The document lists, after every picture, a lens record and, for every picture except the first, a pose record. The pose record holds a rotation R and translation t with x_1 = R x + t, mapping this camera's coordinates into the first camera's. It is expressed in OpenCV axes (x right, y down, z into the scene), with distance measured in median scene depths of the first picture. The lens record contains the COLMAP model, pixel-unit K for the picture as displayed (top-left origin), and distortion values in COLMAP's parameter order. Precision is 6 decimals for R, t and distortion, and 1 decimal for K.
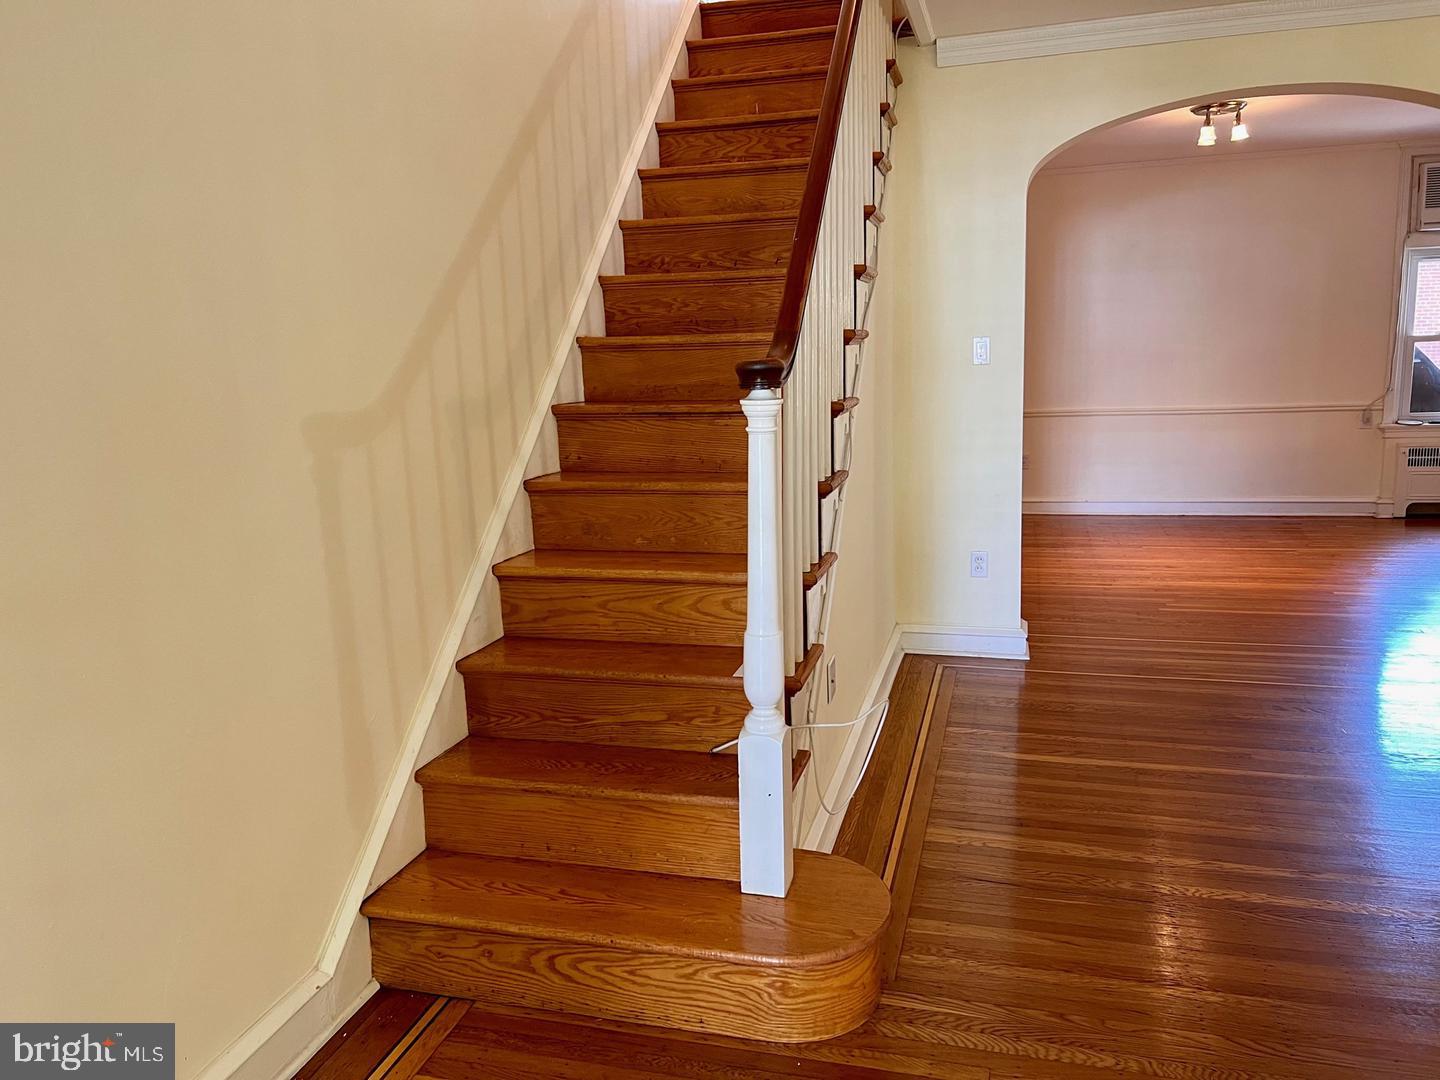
lens RADIAL K [[1082.4, 0, 720.0], [0, 1082.4, 540.0], [0, 0, 1]] dist [0.164386, -0.291608]
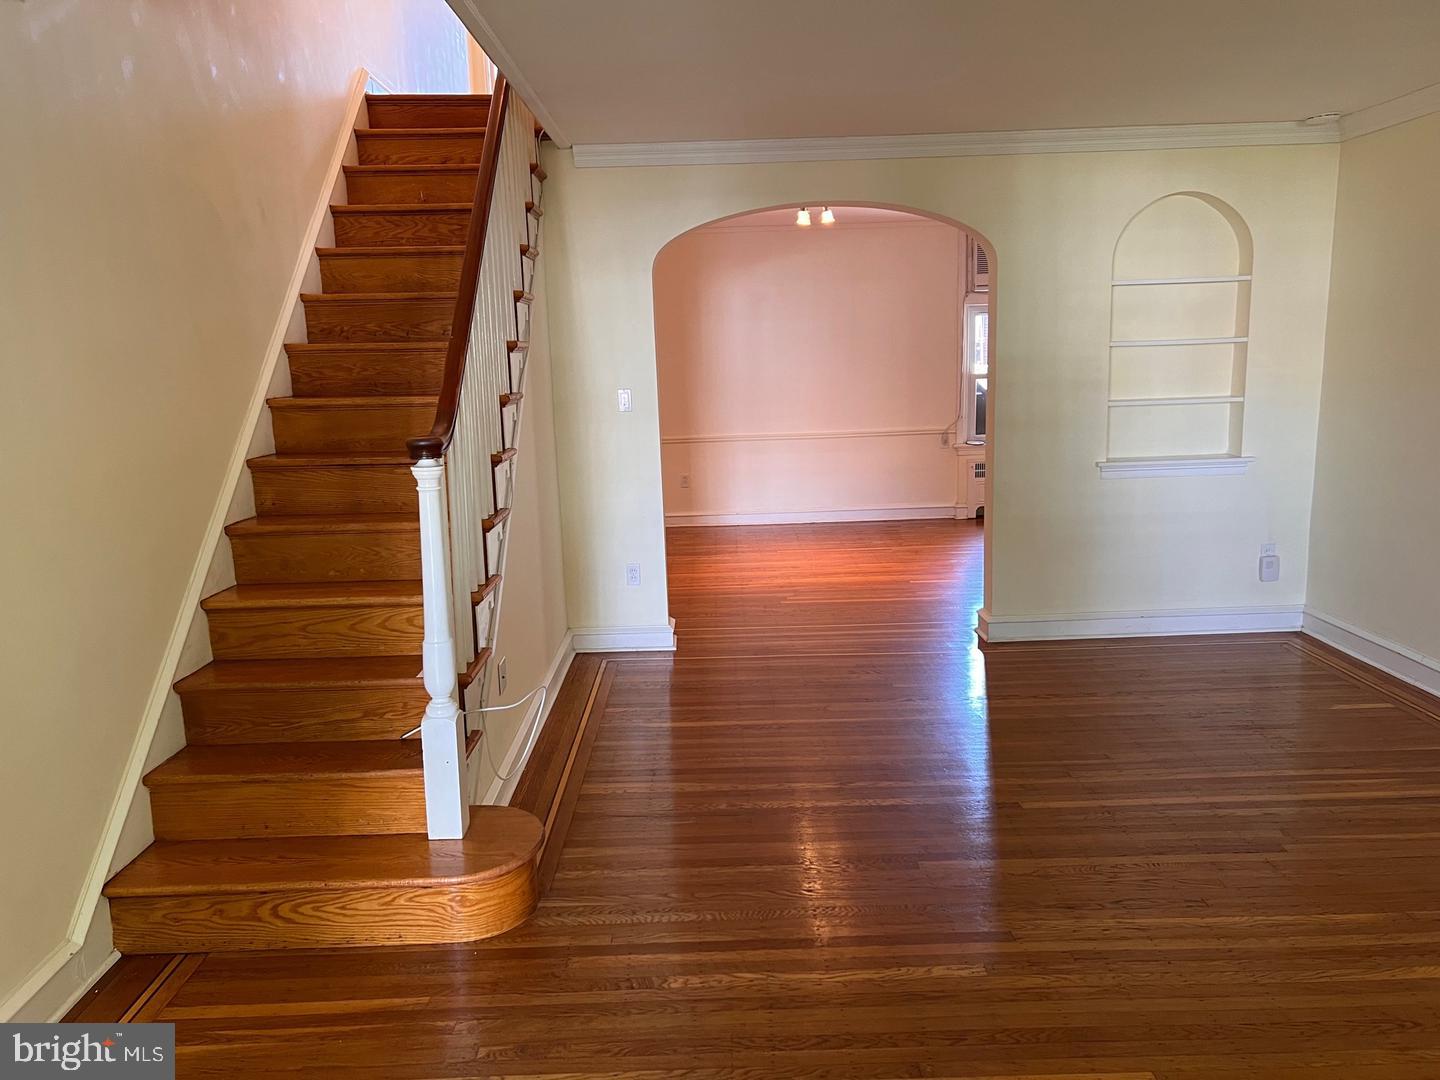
lens RADIAL K [[1079.2, 0, 725.5], [0, 1079.2, 546.7], [0, 0, 1]] dist [0.070615, -0.088785]
pose [[0.960875, -0.043488, 0.273548, 0.016141], [0.043856, 0.999026, 0.004771, -0.015850], [-0.273489, 0.007412, 0.961847, -0.288820]]
